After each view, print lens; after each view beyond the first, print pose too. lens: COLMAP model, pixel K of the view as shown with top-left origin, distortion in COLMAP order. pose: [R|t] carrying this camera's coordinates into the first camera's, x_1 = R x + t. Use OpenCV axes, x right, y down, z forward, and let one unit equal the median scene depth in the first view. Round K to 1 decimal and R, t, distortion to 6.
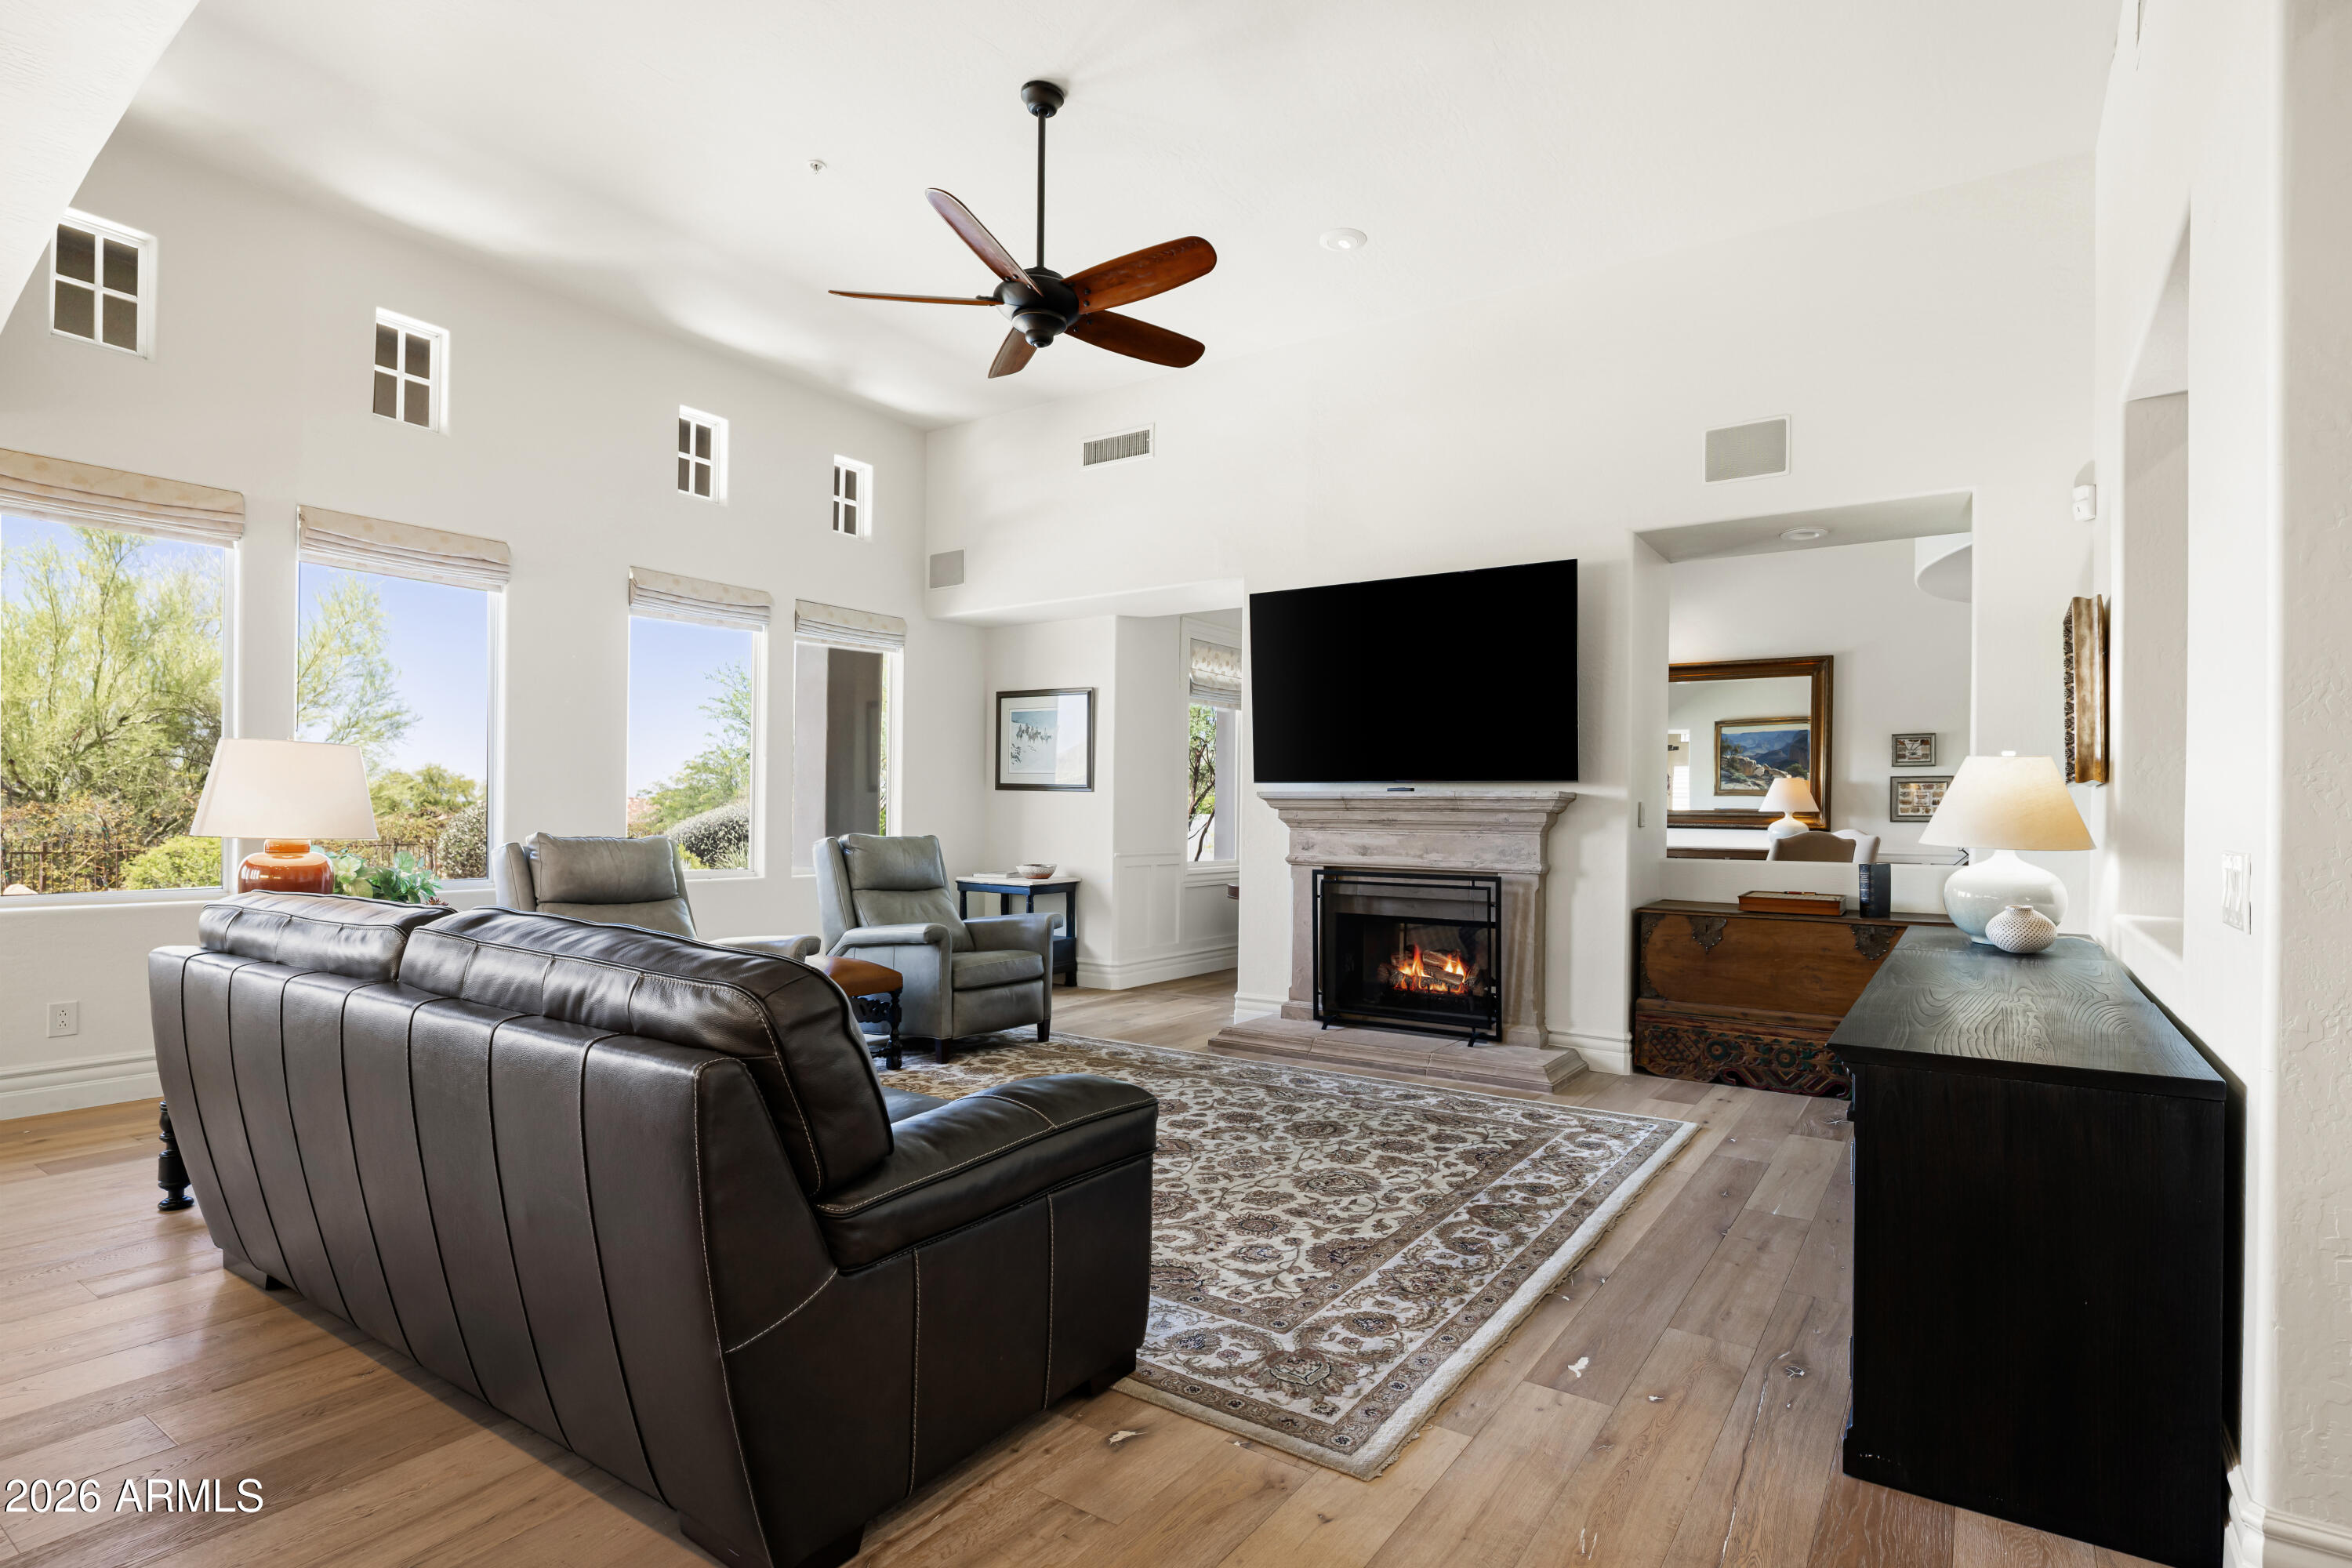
lens RADIAL K [[1140.3, 0, 1231.0], [0, 1140.3, 822.1], [0, 0, 1]] dist [-0.004921, 0.001555]
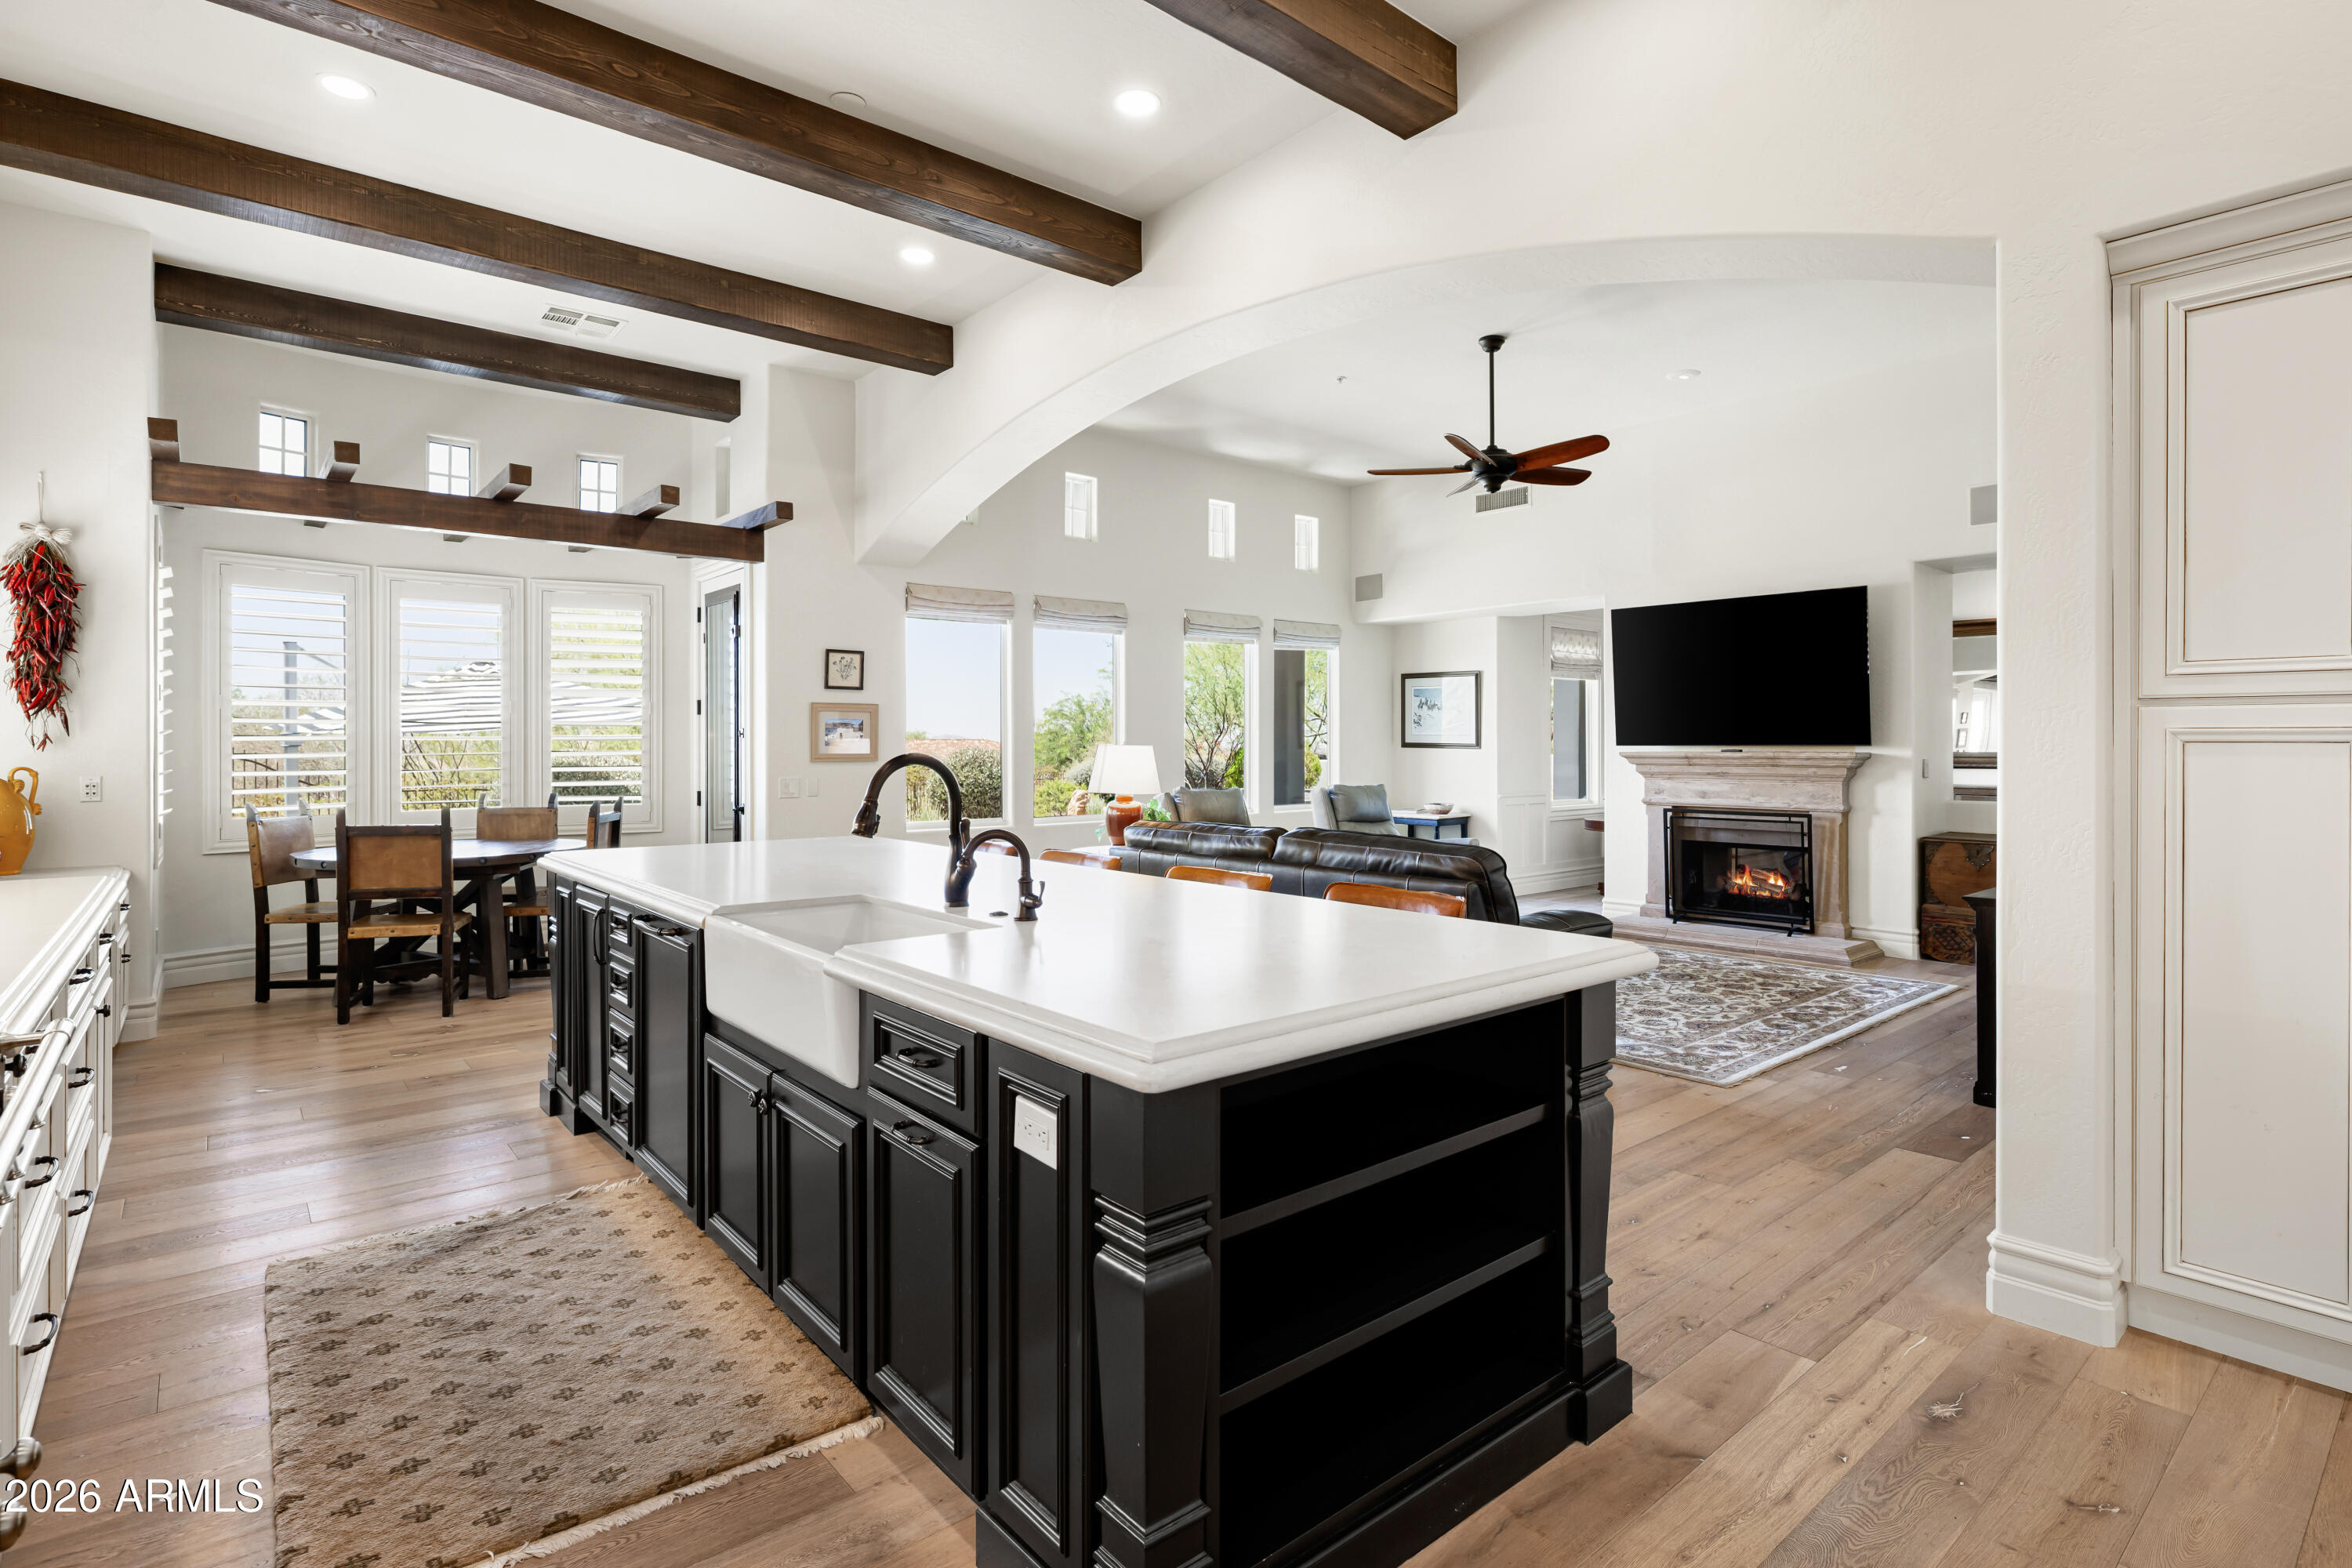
lens RADIAL K [[1140.3, 0, 1218.4], [0, 1140.3, 745.8], [0, 0, 1]] dist [-0.004921, 0.001555]
pose [[0.963560, -0.013790, -0.267135, -0.088216], [0.011496, 0.999882, -0.010150, -0.029825], [0.267244, 0.006709, 0.963606, -0.536277]]
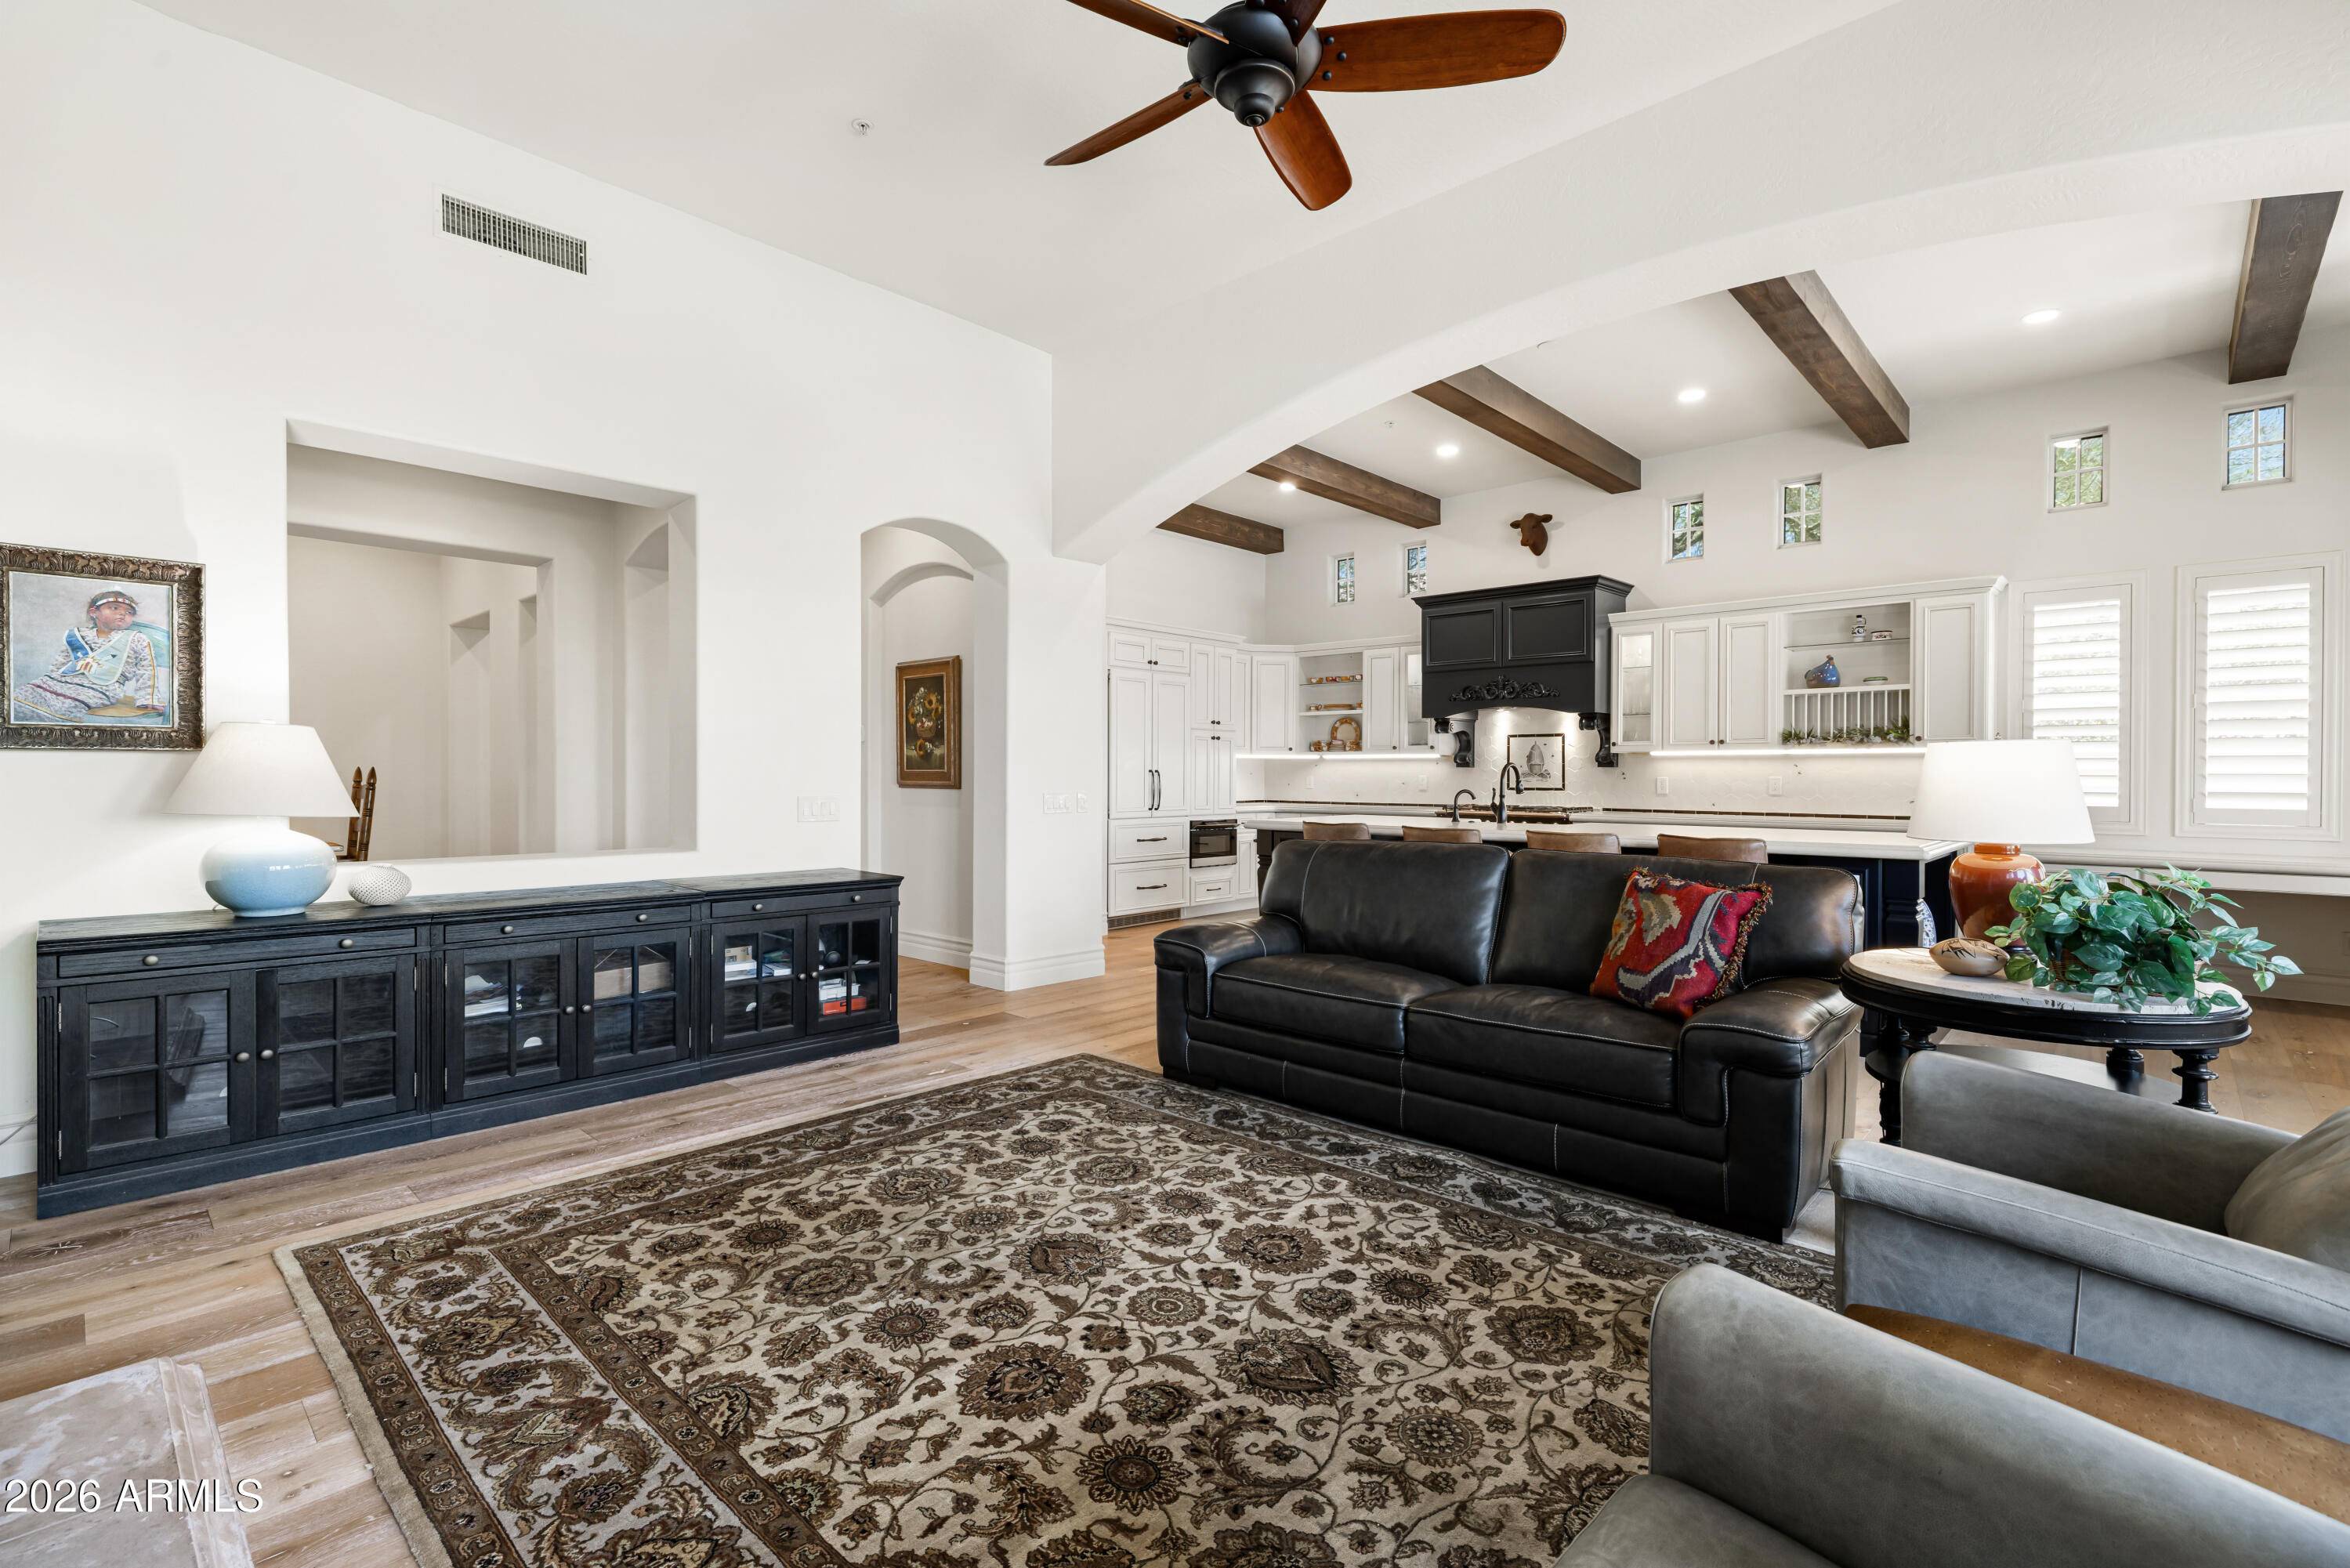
lens RADIAL K [[1058.2, 0, 1181.1], [0, 1058.2, 782.9], [0, 0, 1]] dist [-0.005160, -0.000206]
pose [[-0.986817, -0.018423, 0.160789, -0.179661], [-0.015401, 0.999681, 0.020020, -0.027165], [-0.161107, 0.017280, -0.986786, 1.259841]]
